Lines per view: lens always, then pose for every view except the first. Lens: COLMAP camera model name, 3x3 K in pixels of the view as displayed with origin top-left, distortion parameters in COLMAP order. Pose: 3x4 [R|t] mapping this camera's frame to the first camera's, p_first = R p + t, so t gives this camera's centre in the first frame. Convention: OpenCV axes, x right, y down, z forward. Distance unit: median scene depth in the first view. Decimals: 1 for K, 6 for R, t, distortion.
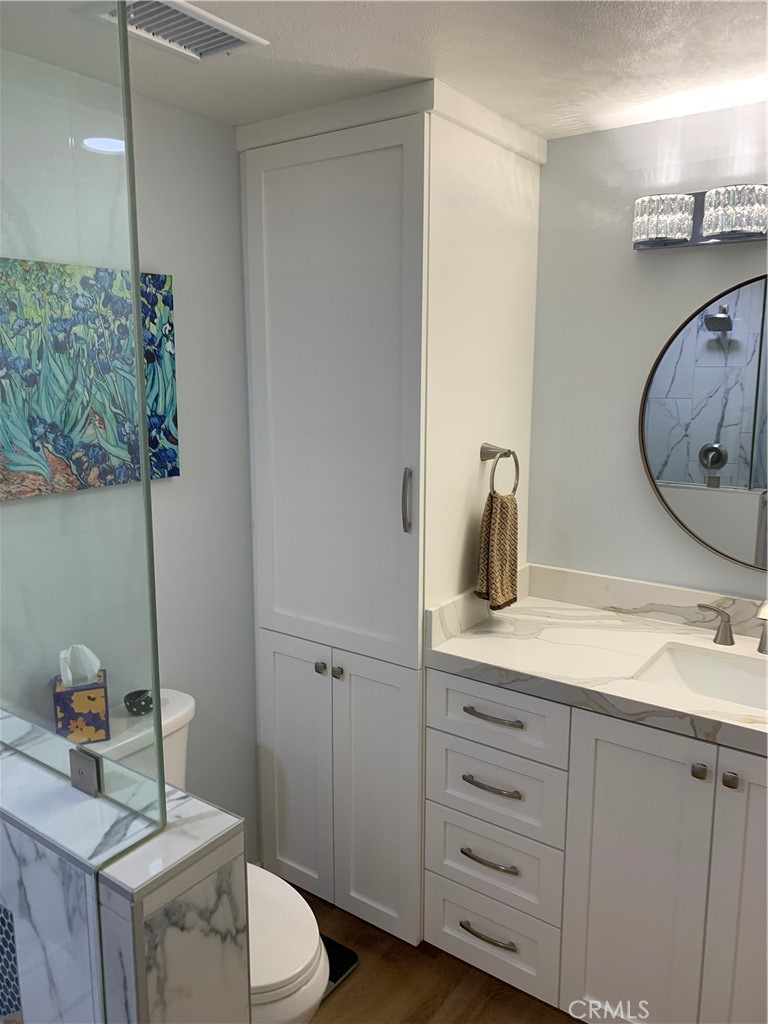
lens RADIAL K [[771.5, 0, 384.0], [0, 771.5, 504.0], [0, 0, 1]] dist [-0.007817, 0.003949]
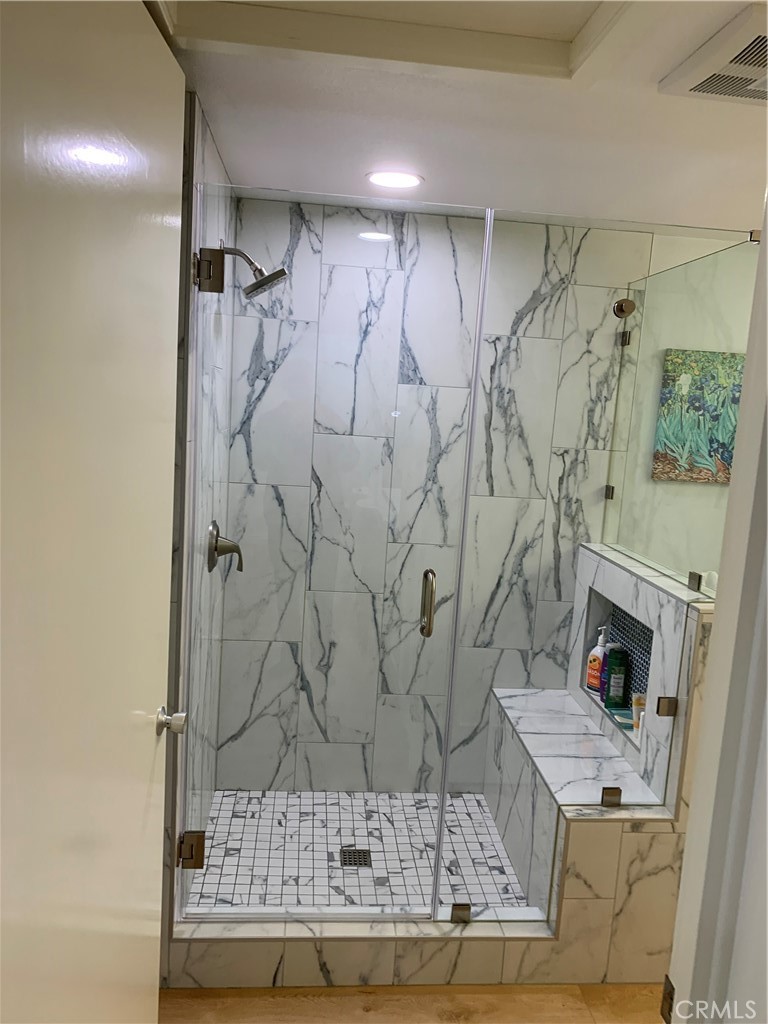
lens RADIAL K [[771.5, 0, 390.0], [0, 771.5, 511.4], [0, 0, 1]] dist [-0.007817, 0.003949]
pose [[0.649709, 0.139502, -0.747274, 0.426004], [-0.190987, 0.981442, 0.017165, 0.168895], [0.735801, 0.131568, 0.664295, -0.731033]]
